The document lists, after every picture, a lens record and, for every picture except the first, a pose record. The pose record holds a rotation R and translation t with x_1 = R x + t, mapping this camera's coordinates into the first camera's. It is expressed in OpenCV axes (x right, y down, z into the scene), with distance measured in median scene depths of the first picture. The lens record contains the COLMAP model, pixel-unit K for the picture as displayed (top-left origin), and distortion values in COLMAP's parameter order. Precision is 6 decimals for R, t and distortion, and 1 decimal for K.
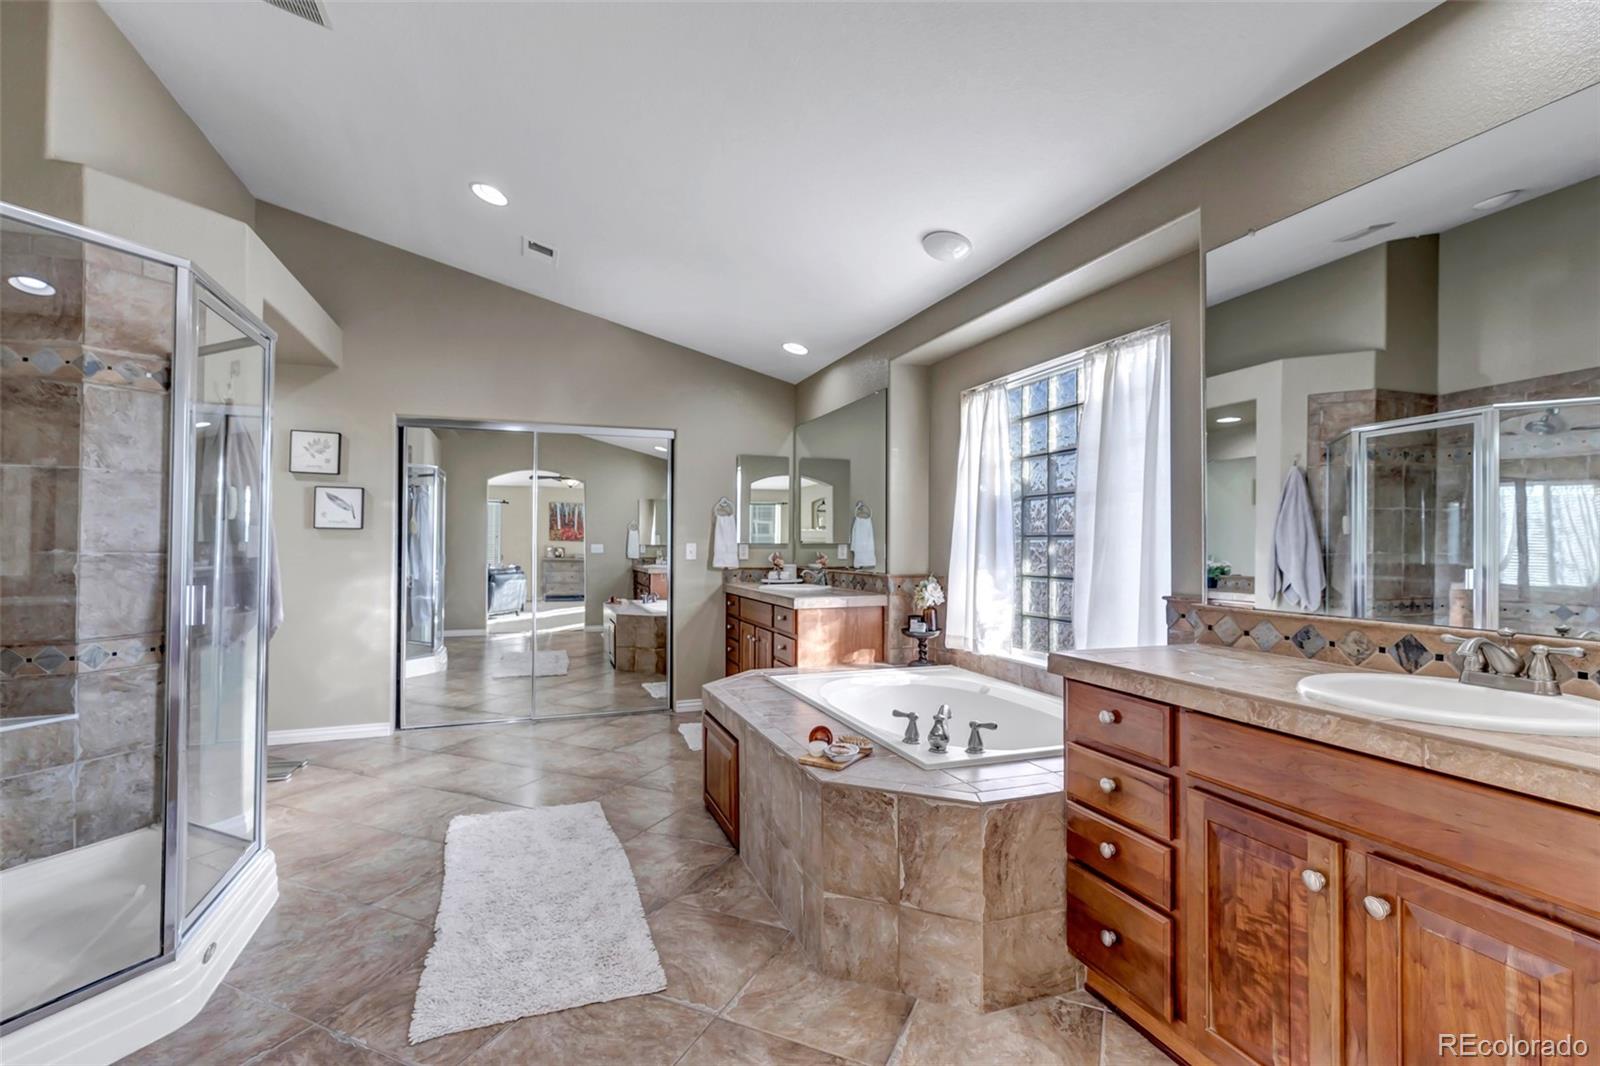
lens RADIAL K [[718.5, 0, 800.2], [0, 718.5, 535.6], [0, 0, 1]] dist [0.005682, -0.000294]
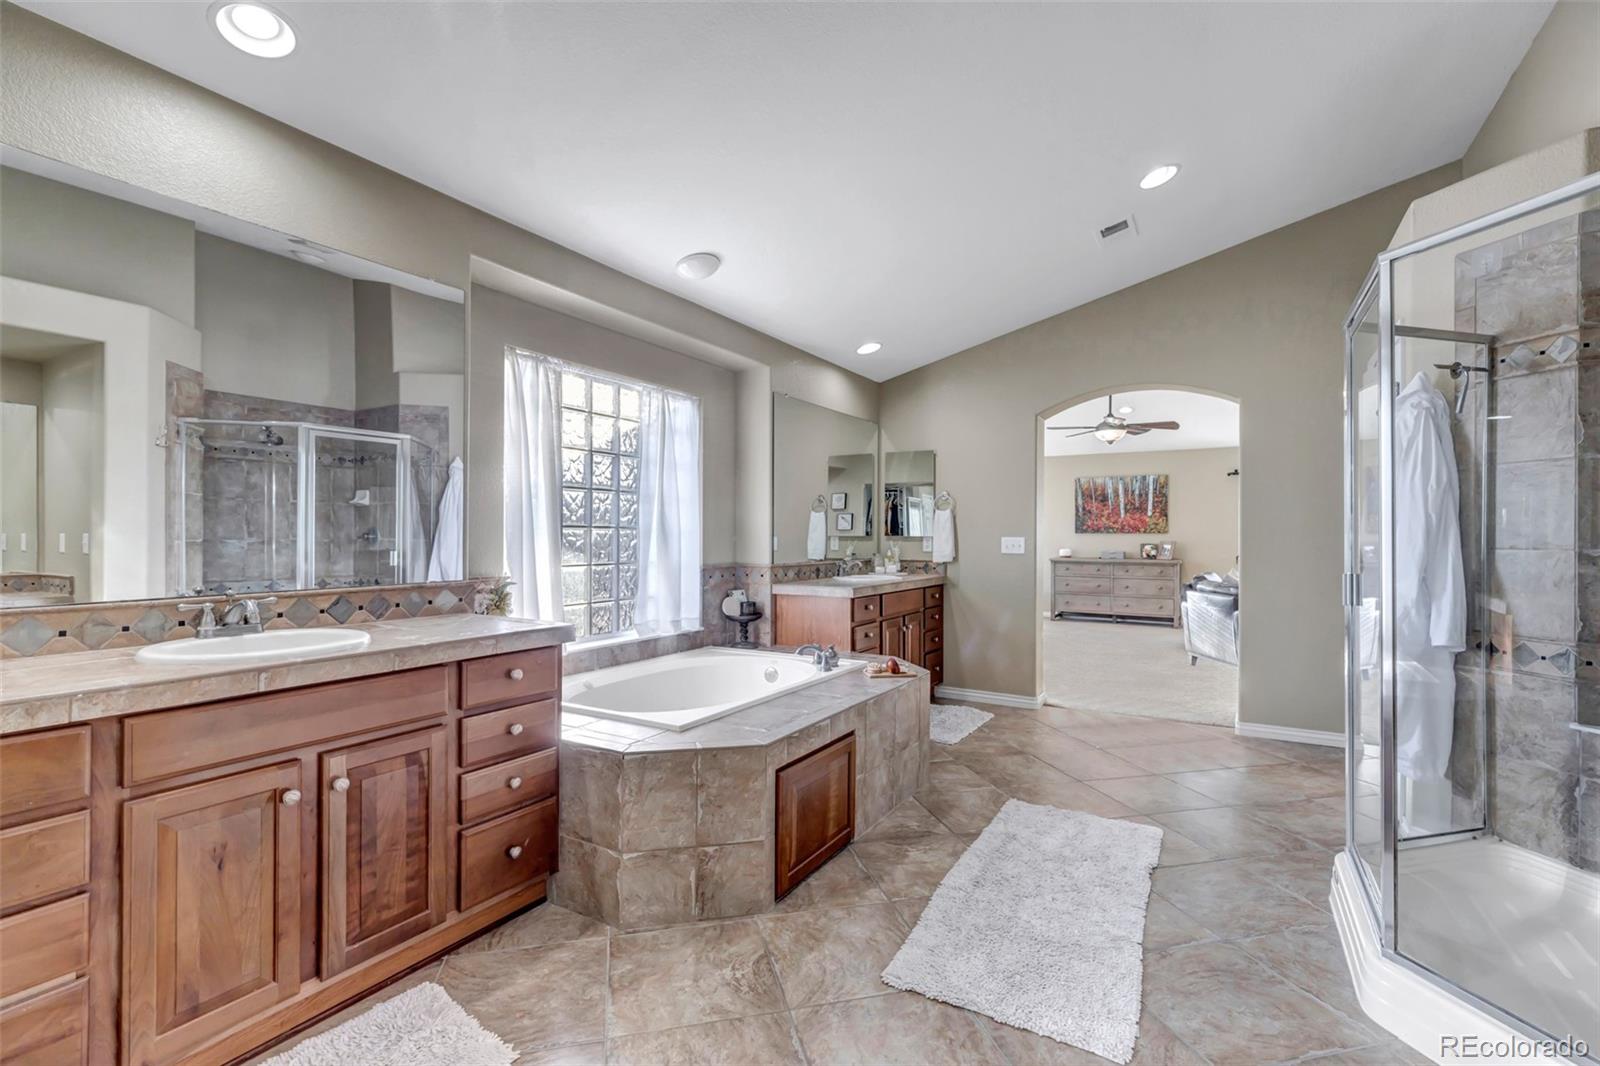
lens RADIAL K [[718.5, 0, 803.8], [0, 718.5, 535.6], [0, 0, 1]] dist [0.005682, -0.000294]
pose [[-0.633142, -0.006702, 0.774006, -0.763337], [-0.015922, 0.999864, -0.004366, 0.013734], [-0.773872, -0.015088, -0.633163, 1.579015]]
